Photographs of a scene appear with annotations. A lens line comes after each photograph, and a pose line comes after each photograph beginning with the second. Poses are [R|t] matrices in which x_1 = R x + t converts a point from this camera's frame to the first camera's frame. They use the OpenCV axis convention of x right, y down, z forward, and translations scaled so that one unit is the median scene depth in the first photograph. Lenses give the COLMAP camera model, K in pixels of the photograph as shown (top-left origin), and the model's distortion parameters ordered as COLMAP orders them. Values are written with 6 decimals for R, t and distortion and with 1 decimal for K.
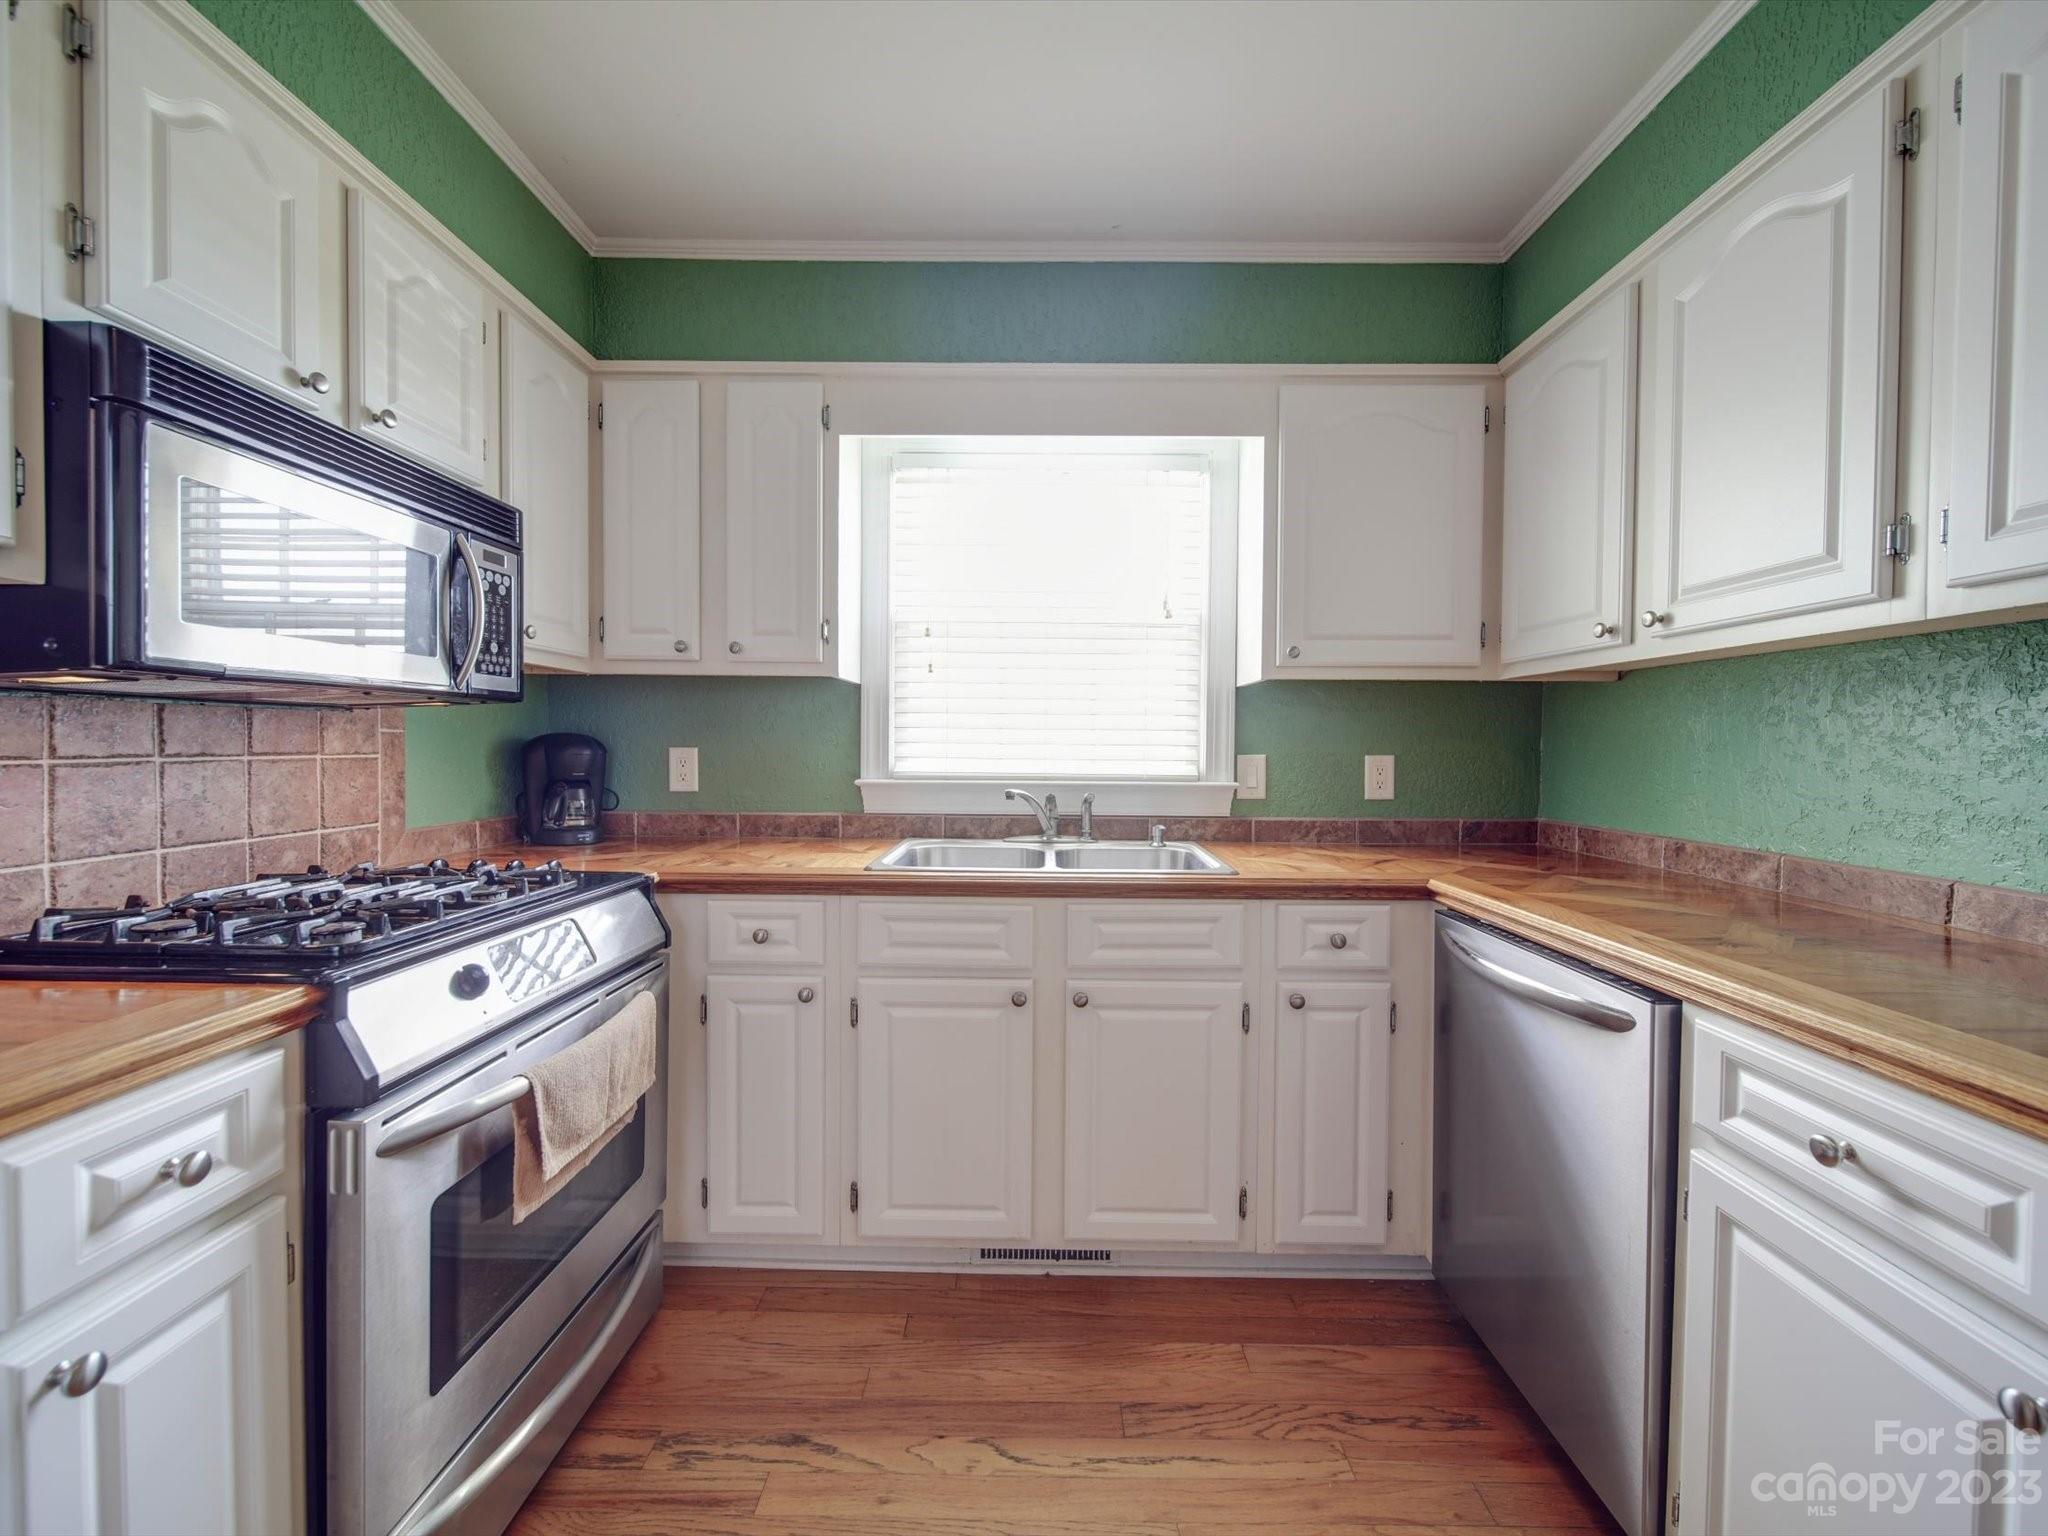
lens RADIAL K [[809.0, 0, 1034.3], [0, 809.0, 761.0], [0, 0, 1]] dist [0.001318, -0.001812]
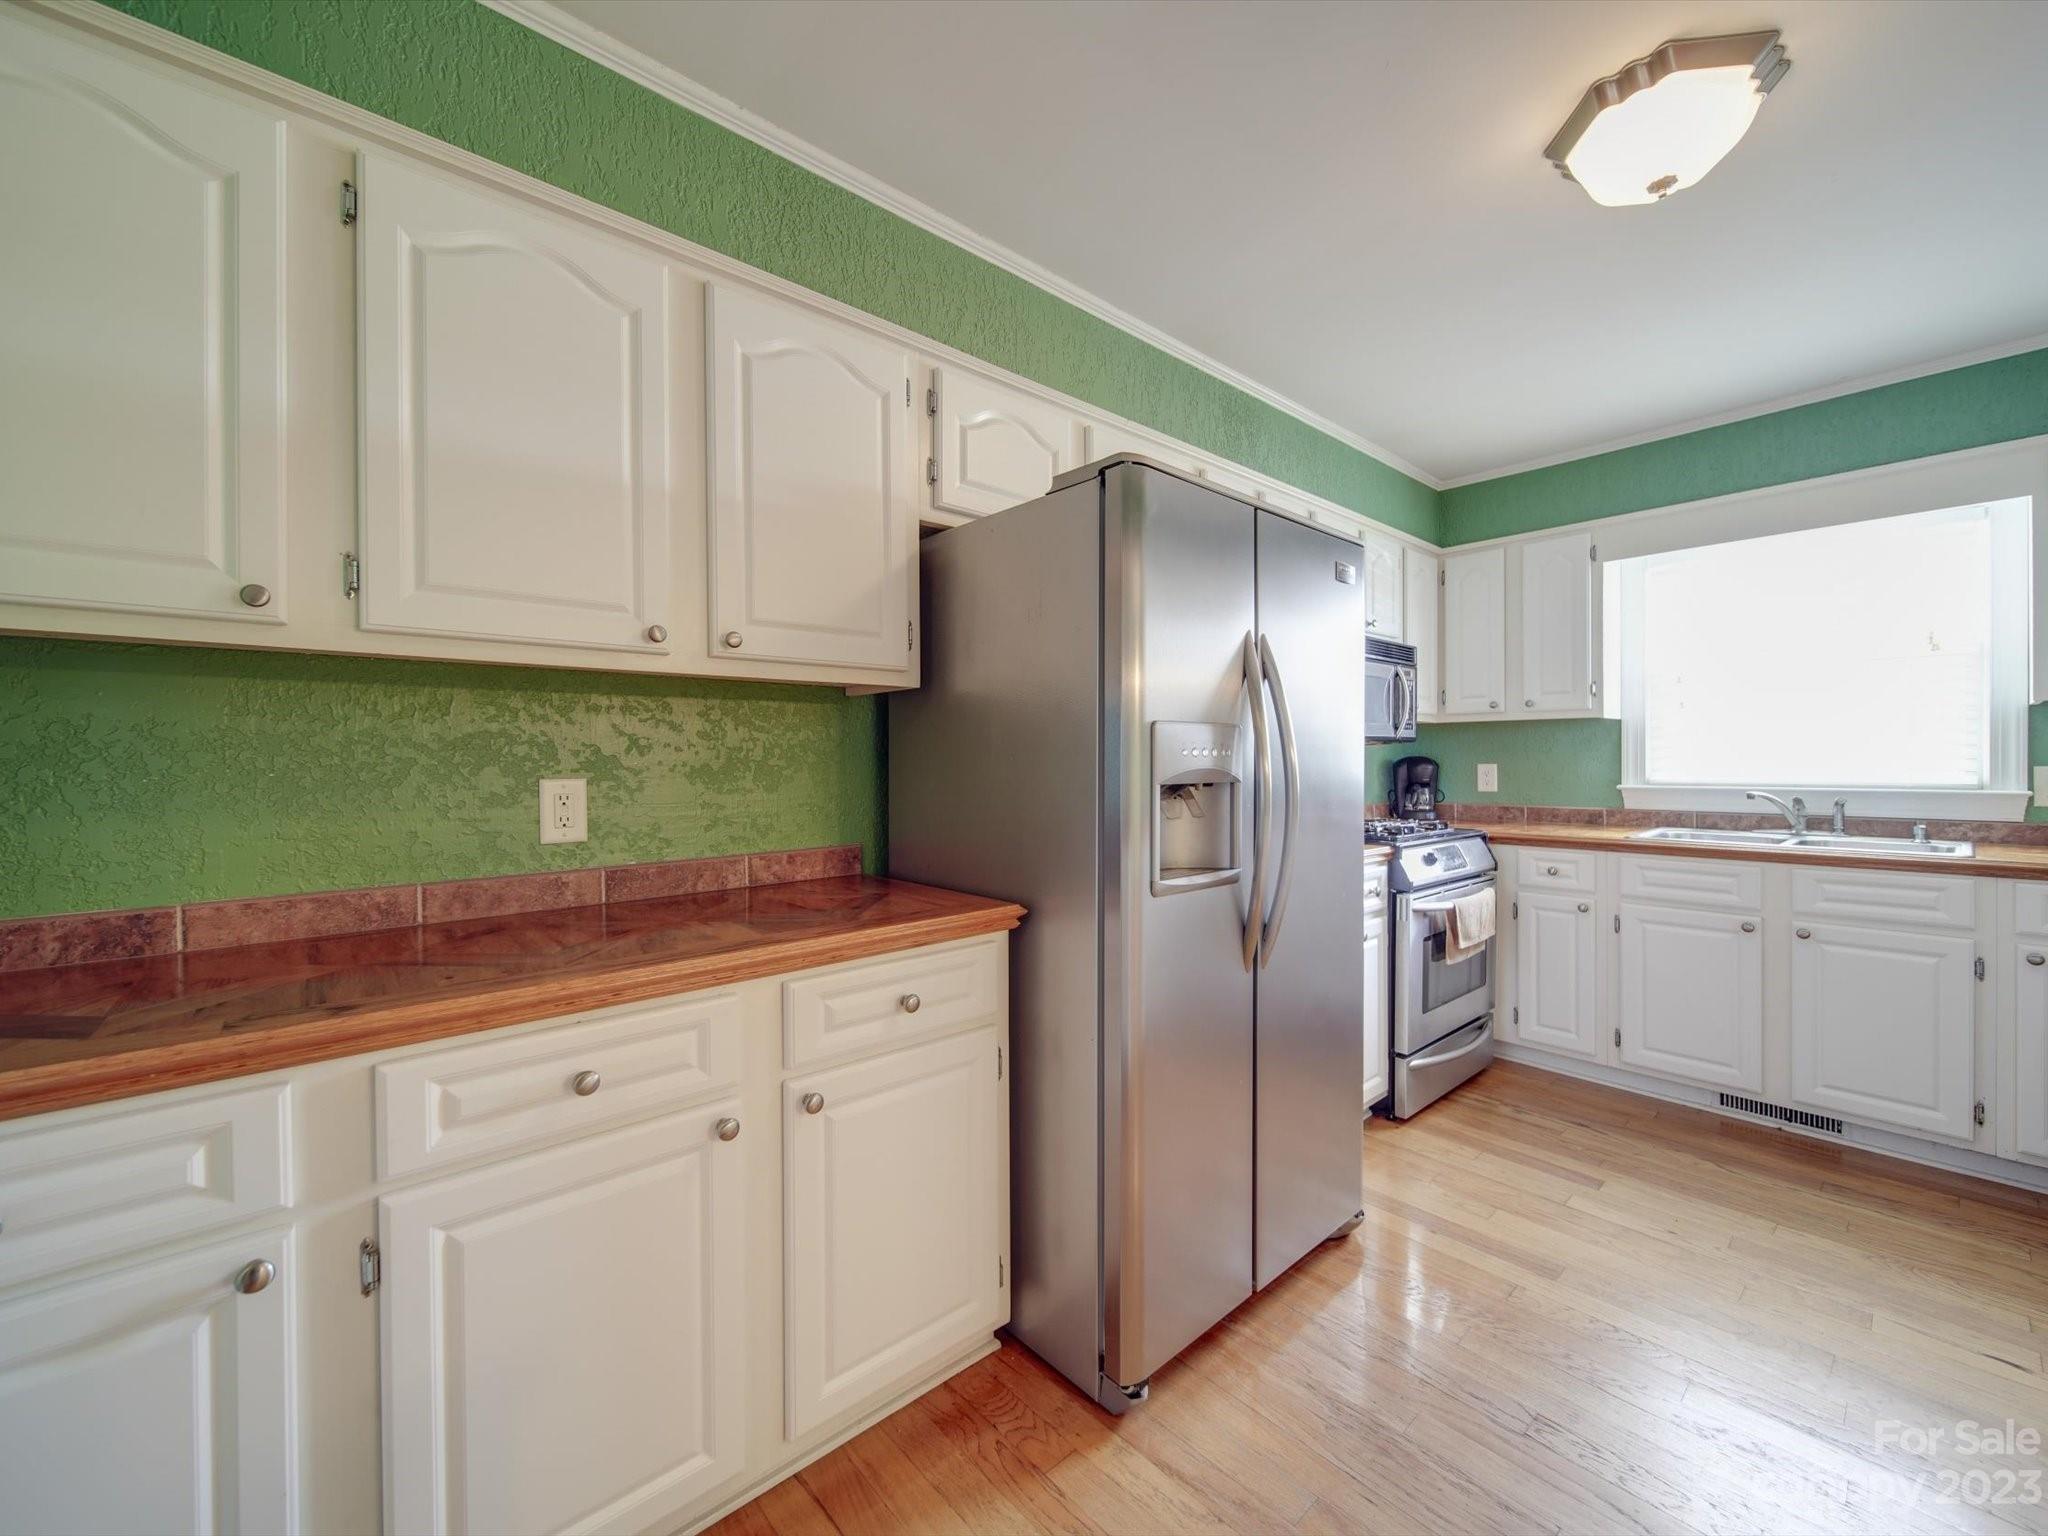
lens RADIAL K [[809.0, 0, 1028.4], [0, 809.0, 764.0], [0, 0, 1]] dist [0.001318, -0.001812]
pose [[0.664307, -0.007221, -0.747425, 0.210773], [-0.004822, 0.999891, -0.013946, 0.013820], [0.747444, 0.012868, 0.664200, -0.977861]]
